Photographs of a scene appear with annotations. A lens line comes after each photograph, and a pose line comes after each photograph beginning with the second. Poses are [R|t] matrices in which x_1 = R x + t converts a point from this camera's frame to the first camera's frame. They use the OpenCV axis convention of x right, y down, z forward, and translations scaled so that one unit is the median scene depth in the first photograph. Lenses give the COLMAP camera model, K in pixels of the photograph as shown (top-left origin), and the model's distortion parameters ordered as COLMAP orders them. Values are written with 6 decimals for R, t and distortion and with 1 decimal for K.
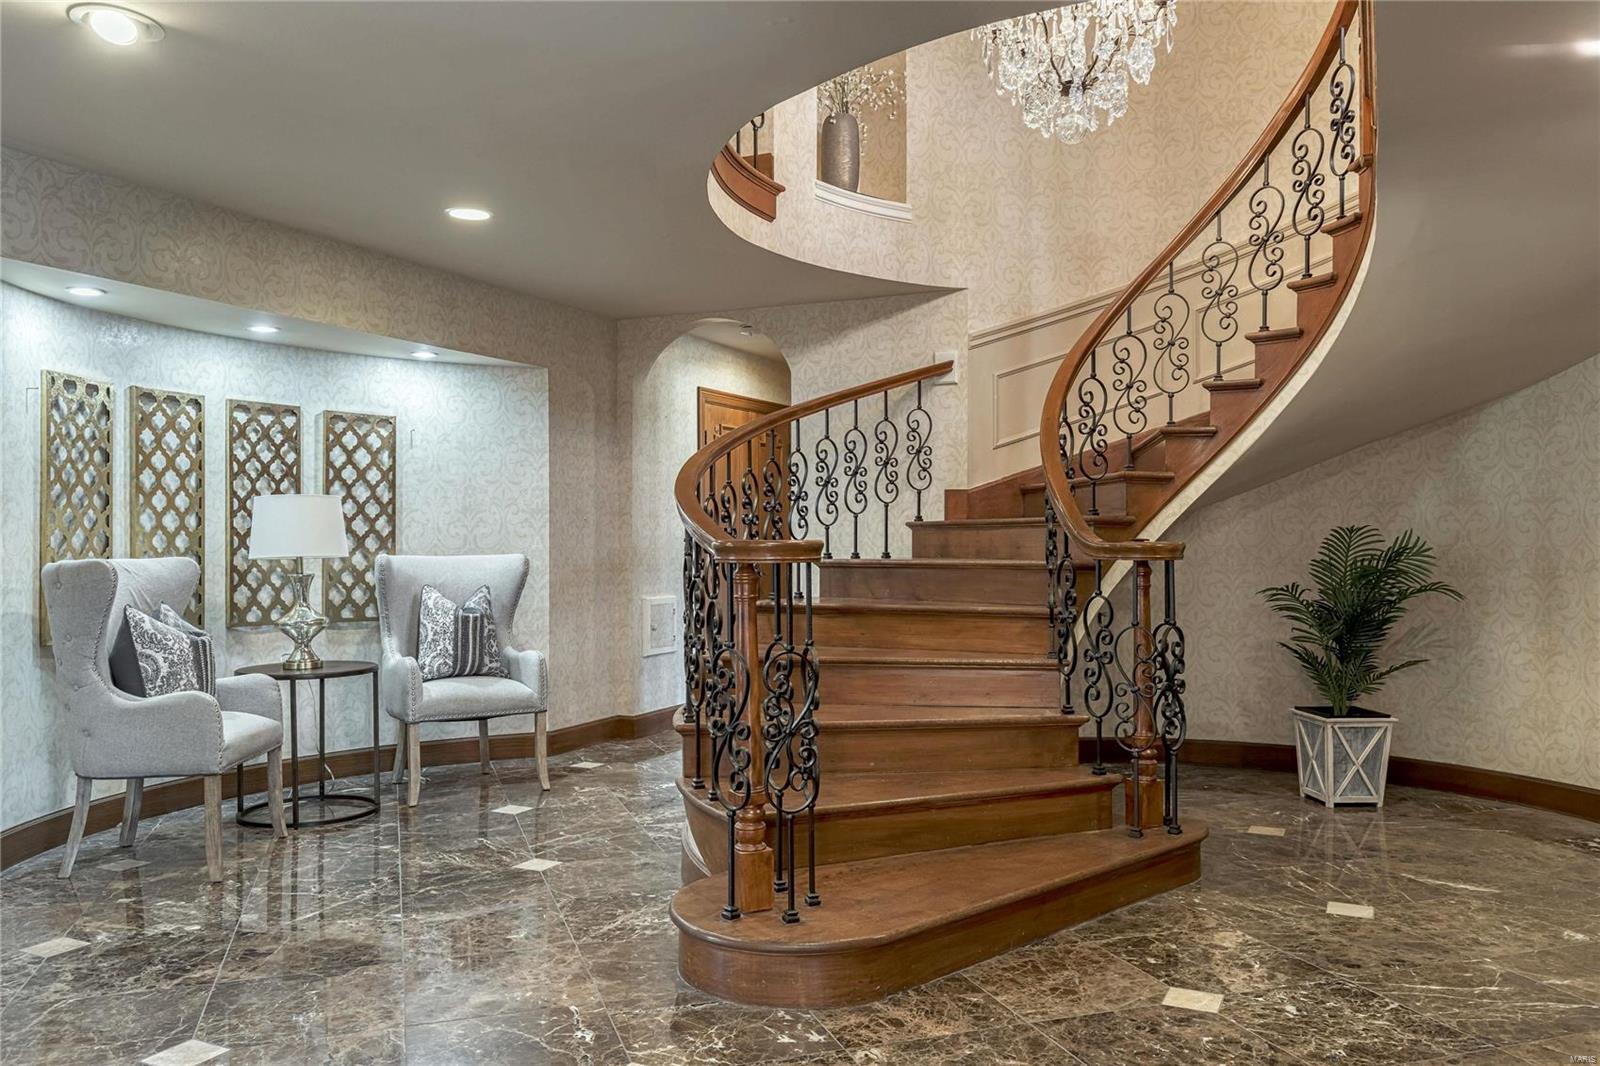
lens RADIAL K [[1200.9, 0, 800.0], [0, 1200.9, 533.0], [0, 0, 1]] dist [0.001024, -0.000190]
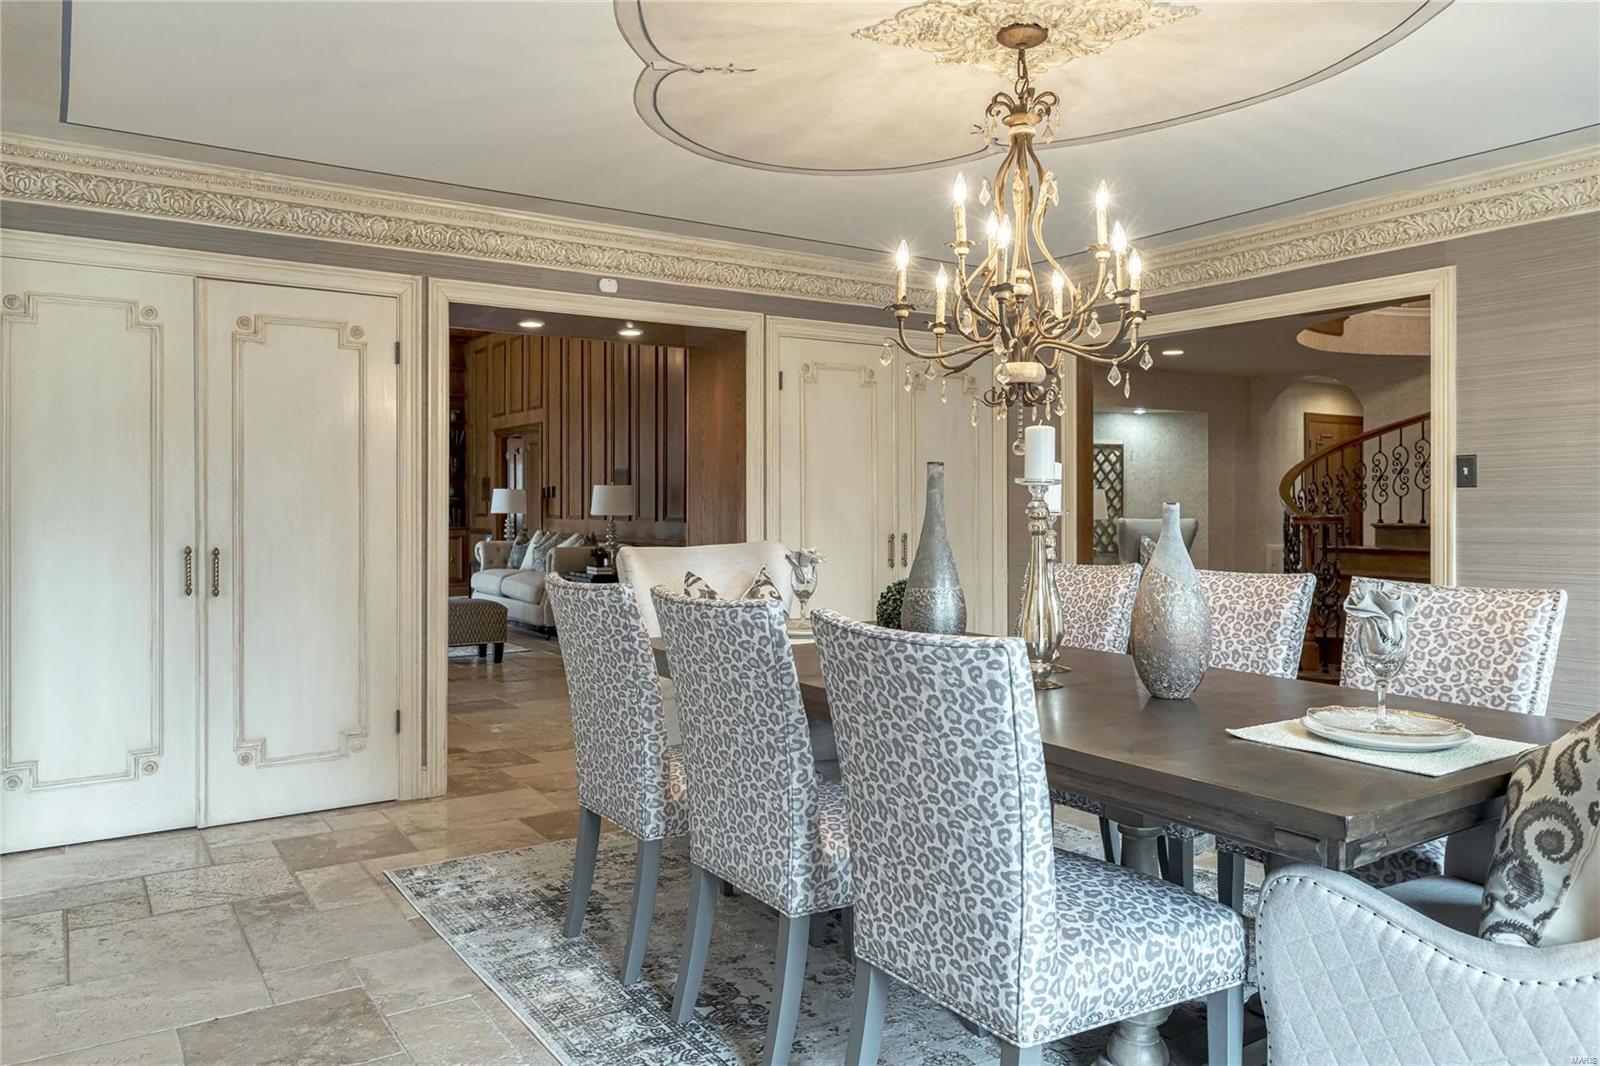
lens RADIAL K [[1141.2, 0, 794.6], [0, 1141.2, 516.4], [0, 0, 1]] dist [0.000332, 0.001517]
pose [[0.862377, 0.008211, -0.506200, 0.125340], [0.002201, 0.999798, 0.019967, -0.022059], [0.506262, -0.018333, 0.862185, -0.813508]]
